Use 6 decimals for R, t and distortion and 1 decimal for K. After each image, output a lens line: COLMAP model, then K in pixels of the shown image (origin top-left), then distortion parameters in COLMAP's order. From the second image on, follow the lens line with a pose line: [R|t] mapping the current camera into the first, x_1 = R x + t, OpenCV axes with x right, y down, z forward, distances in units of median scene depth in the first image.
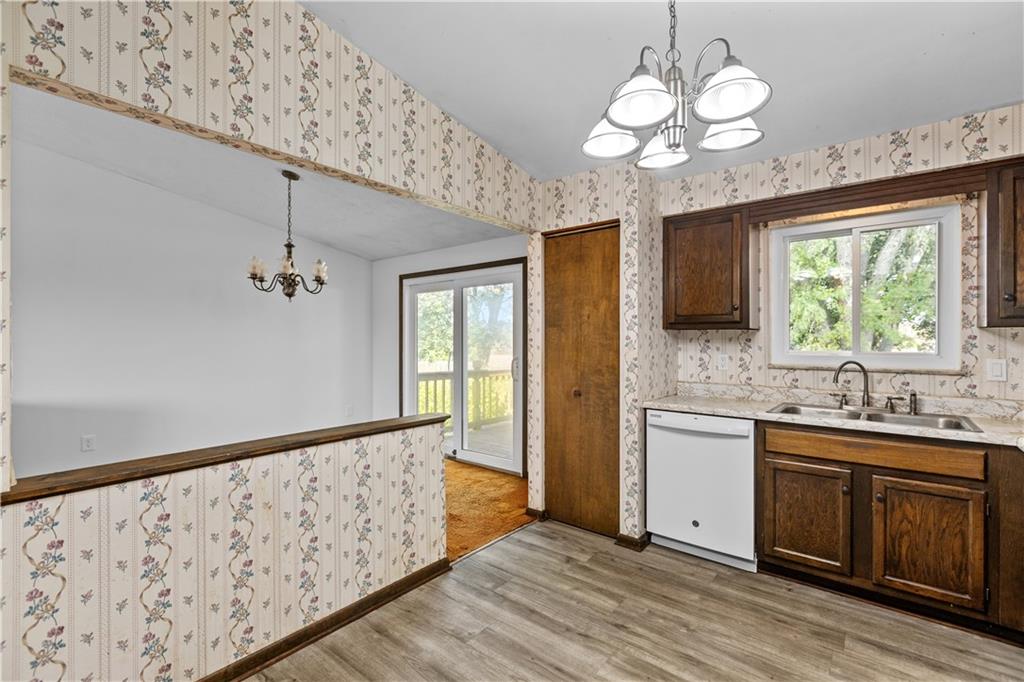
lens RADIAL K [[454.1, 0, 512.0], [0, 454.1, 341.0], [0, 0, 1]] dist [0.001162, 0.000184]
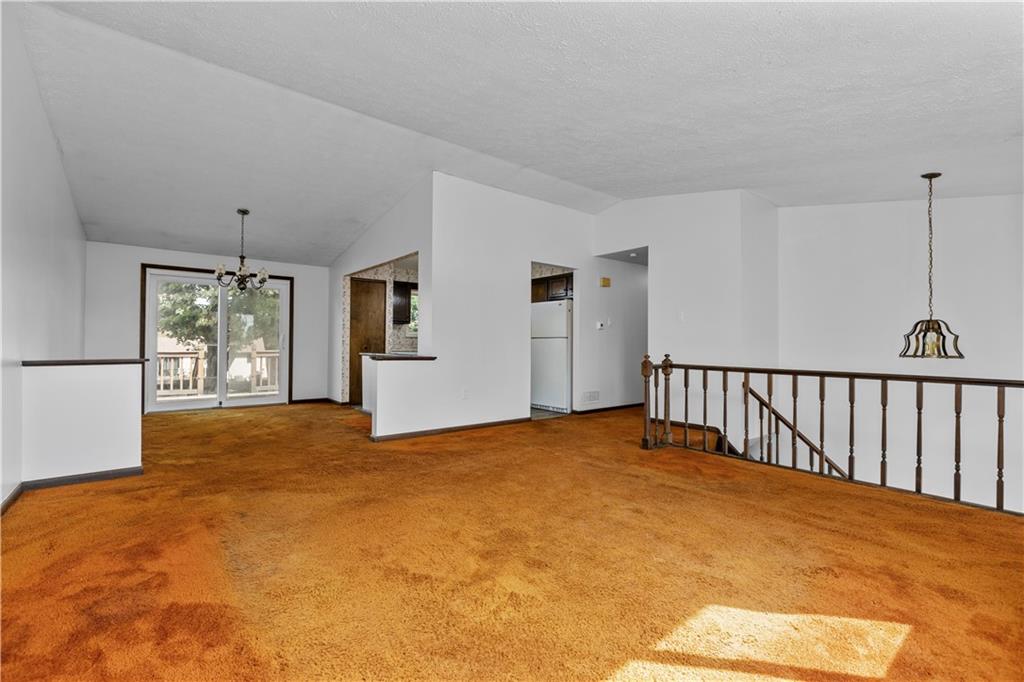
lens RADIAL K [[454.1, 0, 512.0], [0, 454.1, 341.0], [0, 0, 1]] dist [0.001162, 0.000184]
pose [[0.199081, 0.006806, 0.979959, -2.438528], [-0.005665, 0.999967, -0.005794, 0.104872], [-0.979967, -0.004398, 0.199113, -0.276035]]
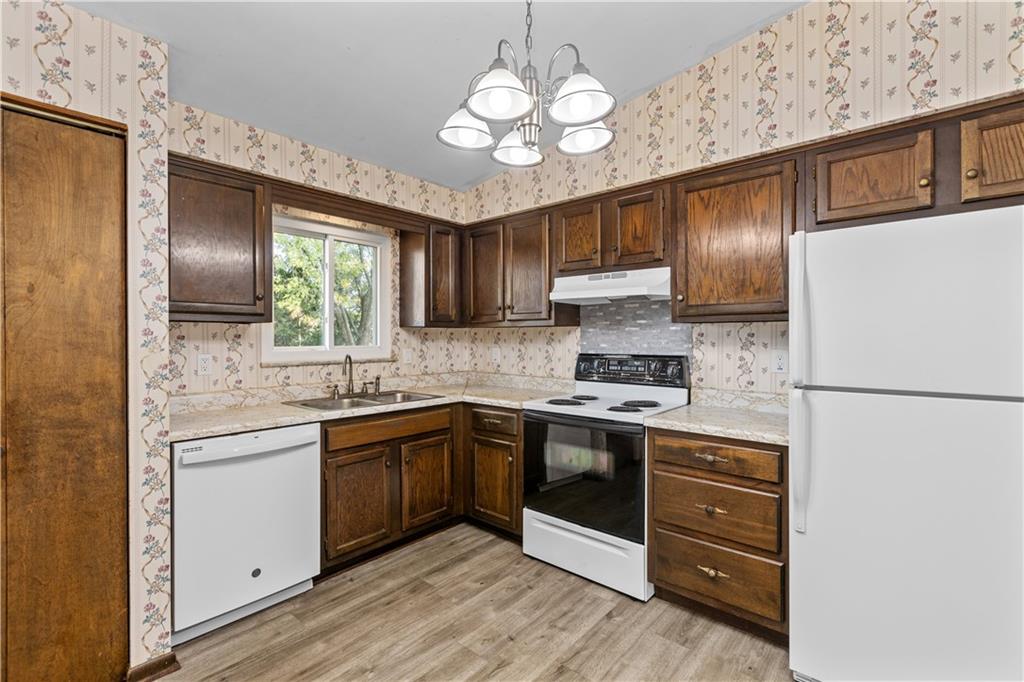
lens RADIAL K [[457.6, 0, 512.0], [0, 457.6, 341.0], [0, 0, 1]] dist [-0.000535, 0.000109]
pose [[0.036288, -0.011122, 0.999279, -0.359850], [0.003968, 0.999932, 0.010985, -0.000248], [-0.999333, 0.003567, 0.036330, 0.540125]]
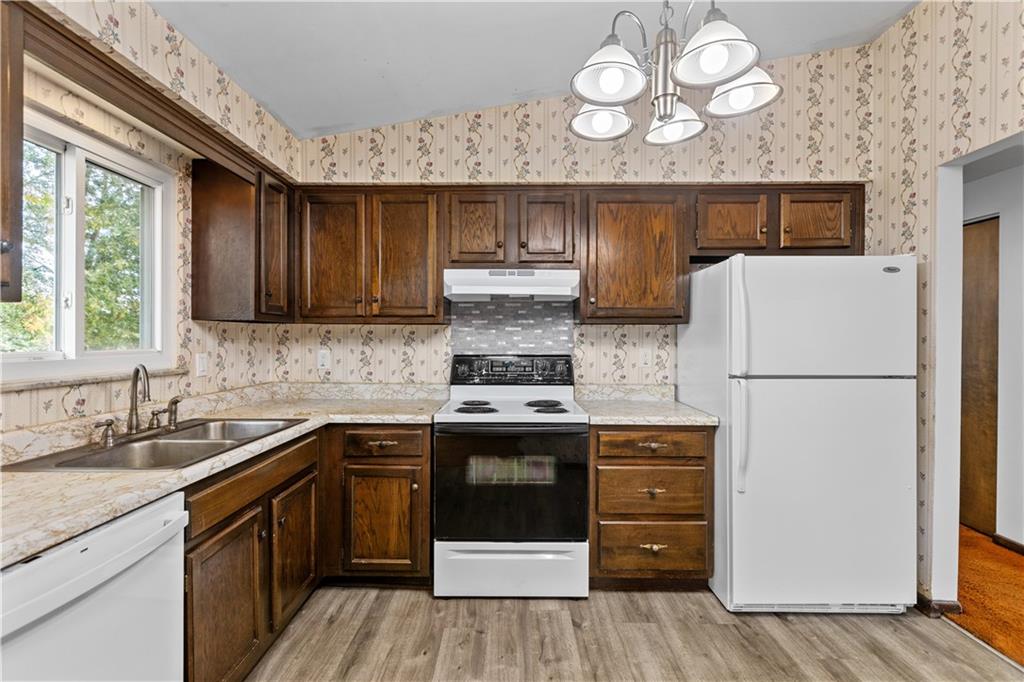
lens RADIAL K [[454.1, 0, 512.0], [0, 454.1, 341.0], [0, 0, 1]] dist [0.001162, 0.000184]
pose [[-0.626022, -0.009992, 0.779741, -0.083919], [-0.002529, 0.999939, 0.010783, 0.001340], [-0.779801, 0.004779, -0.626009, 0.968812]]
